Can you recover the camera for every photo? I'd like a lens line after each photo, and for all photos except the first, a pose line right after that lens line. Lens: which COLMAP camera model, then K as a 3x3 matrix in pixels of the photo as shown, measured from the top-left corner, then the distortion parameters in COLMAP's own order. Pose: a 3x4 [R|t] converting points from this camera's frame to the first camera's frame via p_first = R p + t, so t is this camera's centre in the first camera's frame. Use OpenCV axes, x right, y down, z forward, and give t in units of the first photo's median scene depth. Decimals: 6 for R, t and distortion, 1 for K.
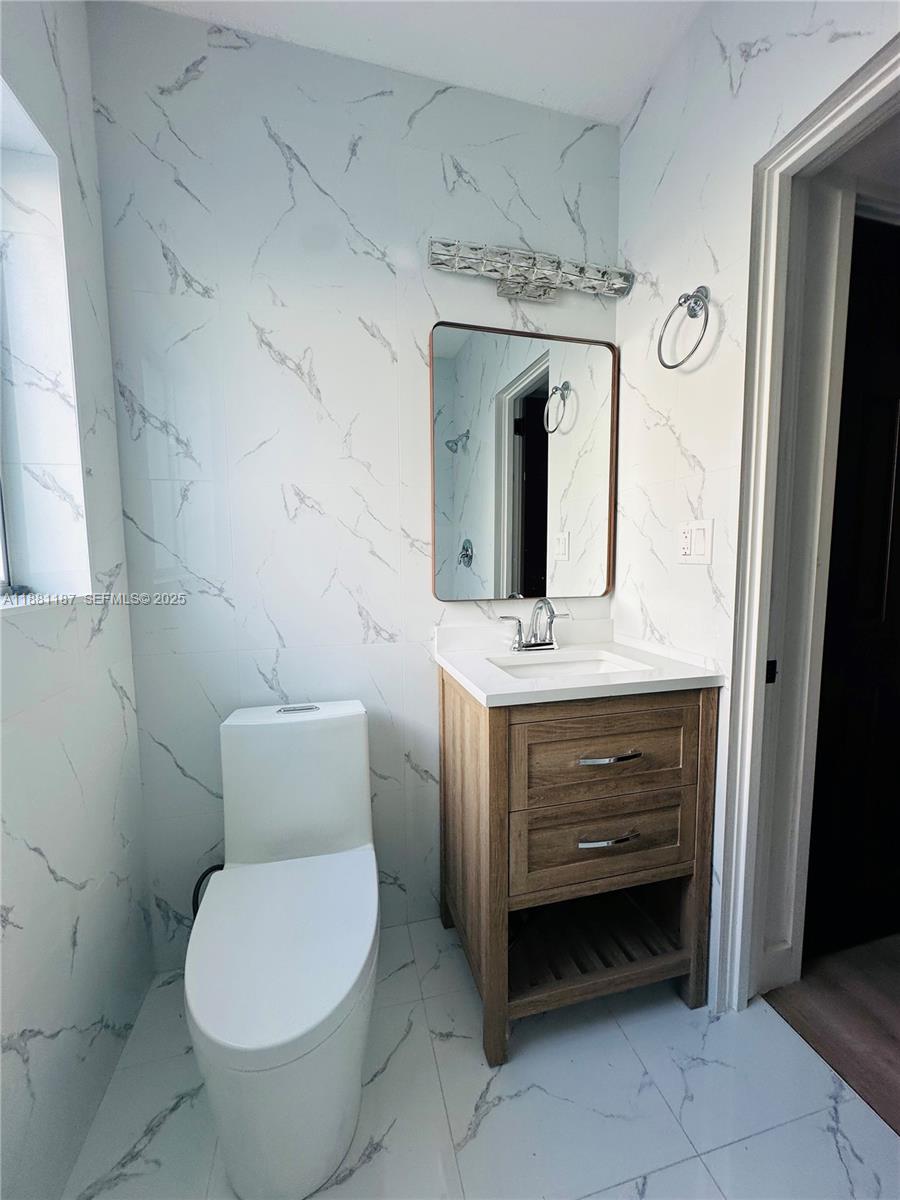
lens RADIAL K [[479.5, 0, 452.8], [0, 479.5, 603.1], [0, 0, 1]] dist [-0.000406, 0.000307]
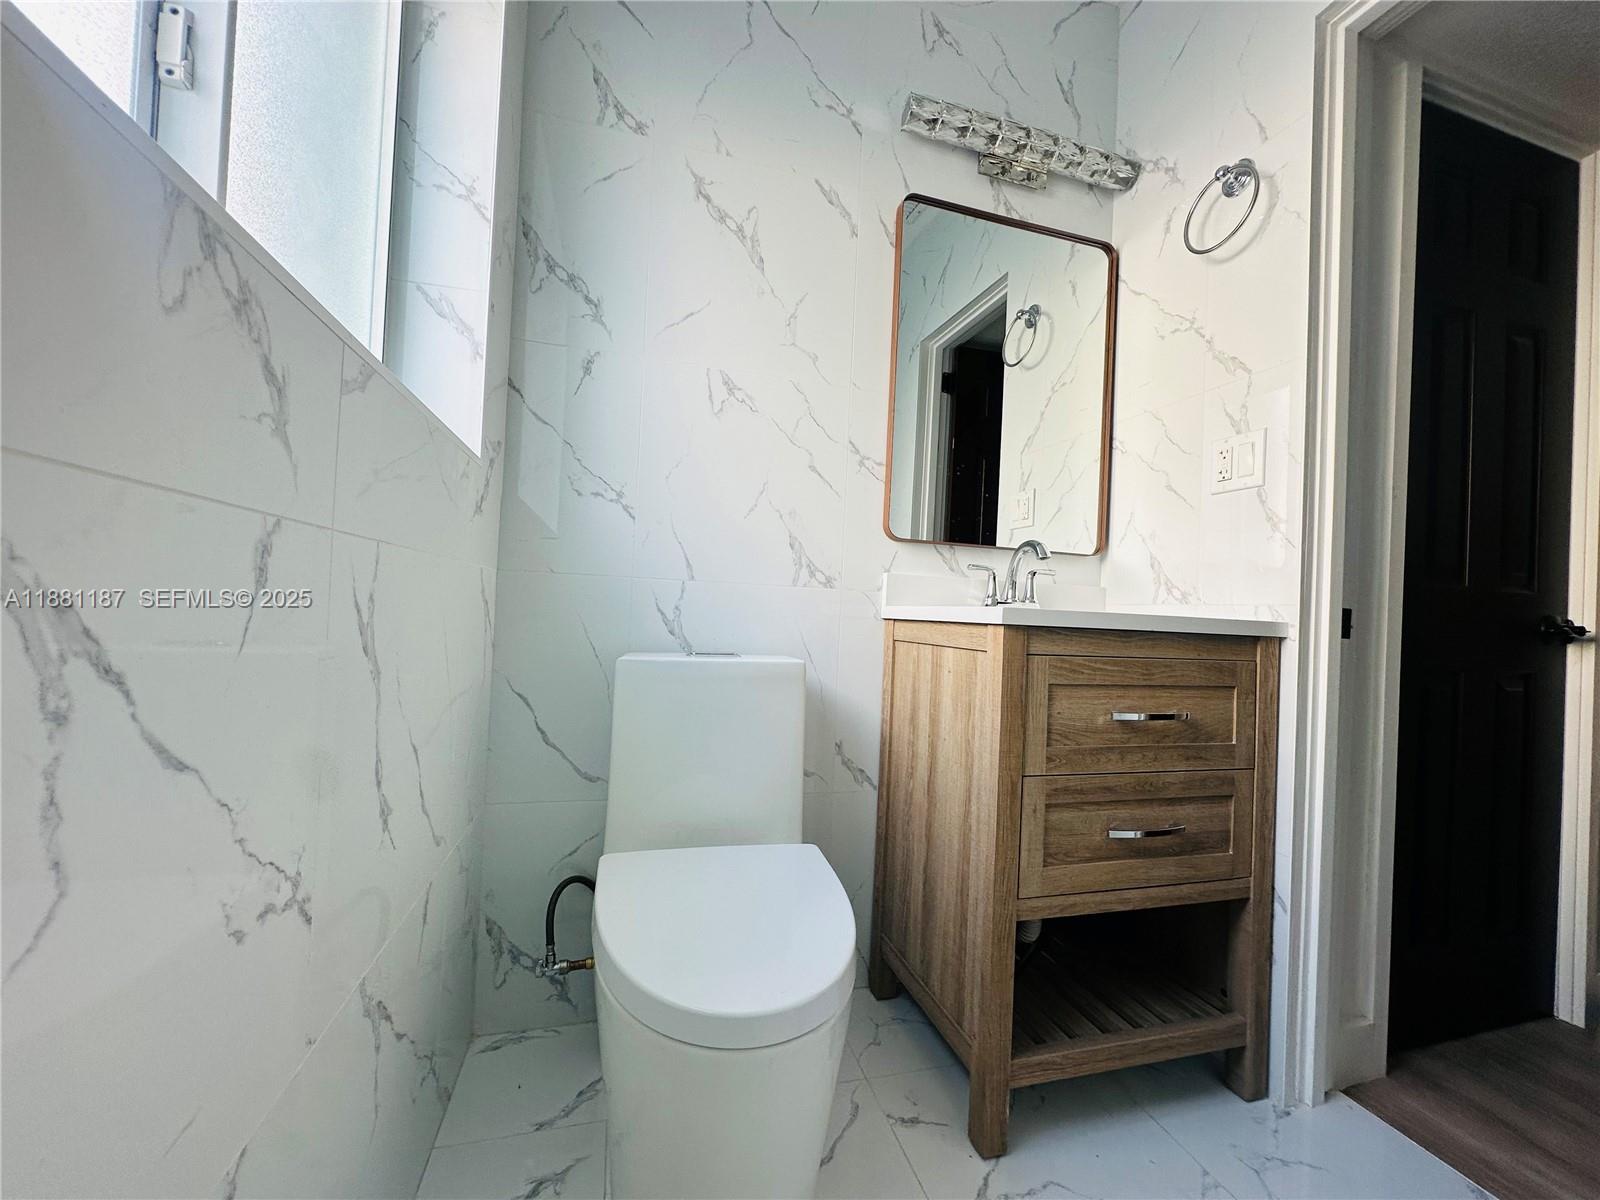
lens RADIAL K [[639.3, 0, 801.9], [0, 639.3, 608.3], [0, 0, 1]] dist [-0.000406, 0.000307]
pose [[0.998304, 0.052552, 0.025043, -0.221556], [-0.049515, 0.992761, -0.109421, 0.259977], [-0.030612, 0.107995, 0.993680, 0.004471]]
